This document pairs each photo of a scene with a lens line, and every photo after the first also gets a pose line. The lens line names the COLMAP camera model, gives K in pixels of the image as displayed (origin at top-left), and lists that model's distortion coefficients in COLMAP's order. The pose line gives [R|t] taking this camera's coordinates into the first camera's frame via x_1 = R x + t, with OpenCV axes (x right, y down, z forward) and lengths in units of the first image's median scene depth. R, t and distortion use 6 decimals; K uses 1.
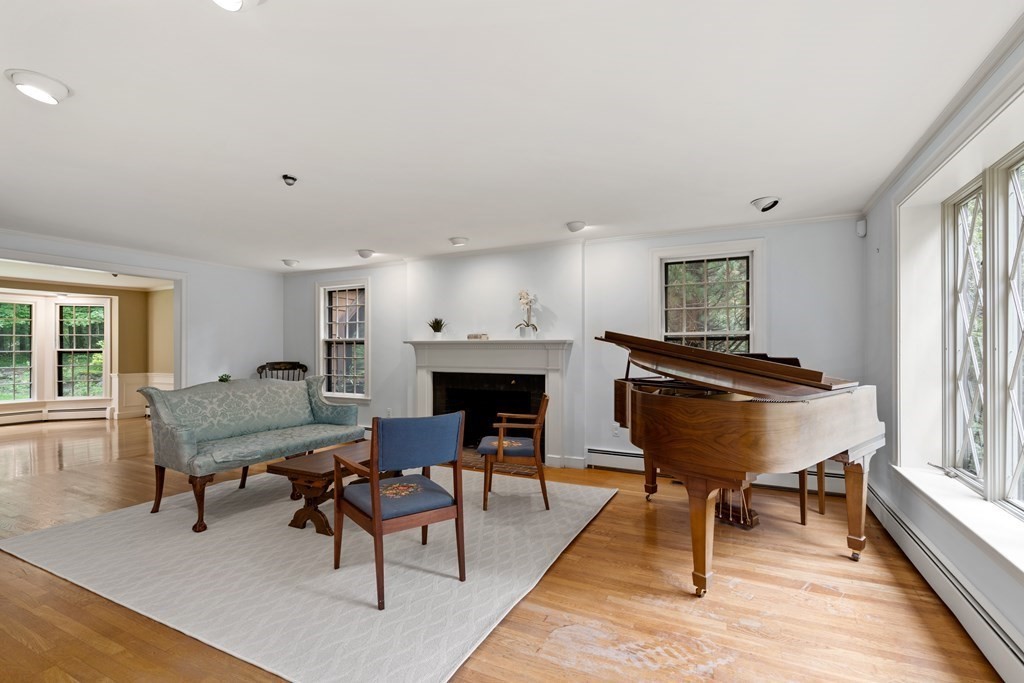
lens RADIAL K [[477.0, 0, 519.4], [0, 477.0, 347.8], [0, 0, 1]] dist [-0.012378, 0.003162]
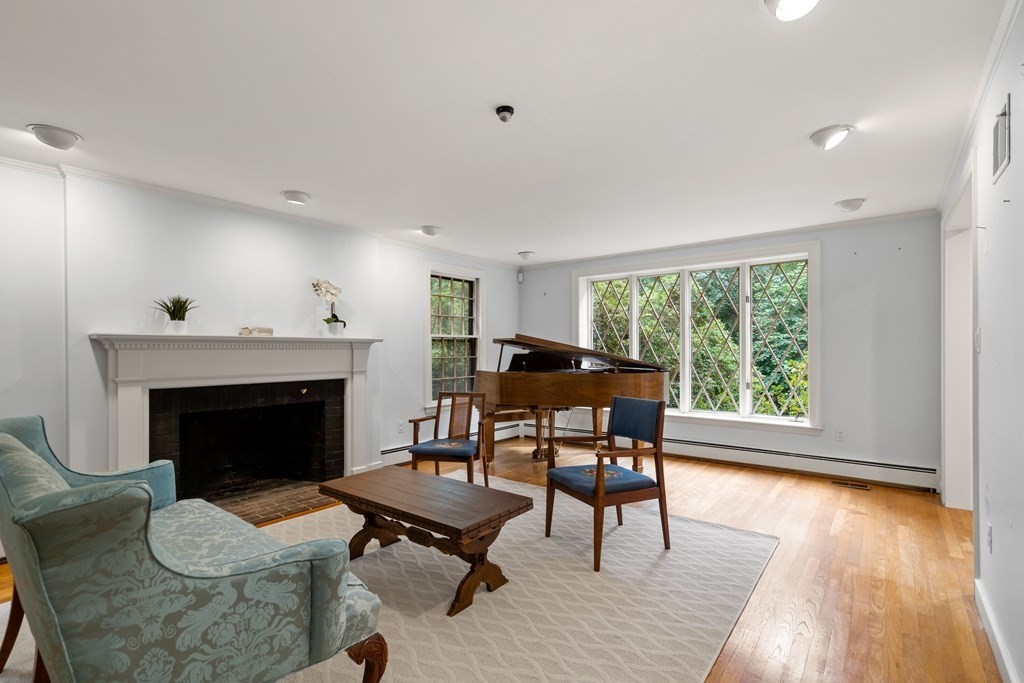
lens RADIAL K [[477.0, 0, 520.4], [0, 477.0, 347.4], [0, 0, 1]] dist [-0.012378, 0.003162]
pose [[0.196187, 0.003041, 0.980562, -0.697935], [0.004148, 0.999984, -0.003931, 0.004822], [-0.980558, 0.004839, 0.196171, 0.490541]]
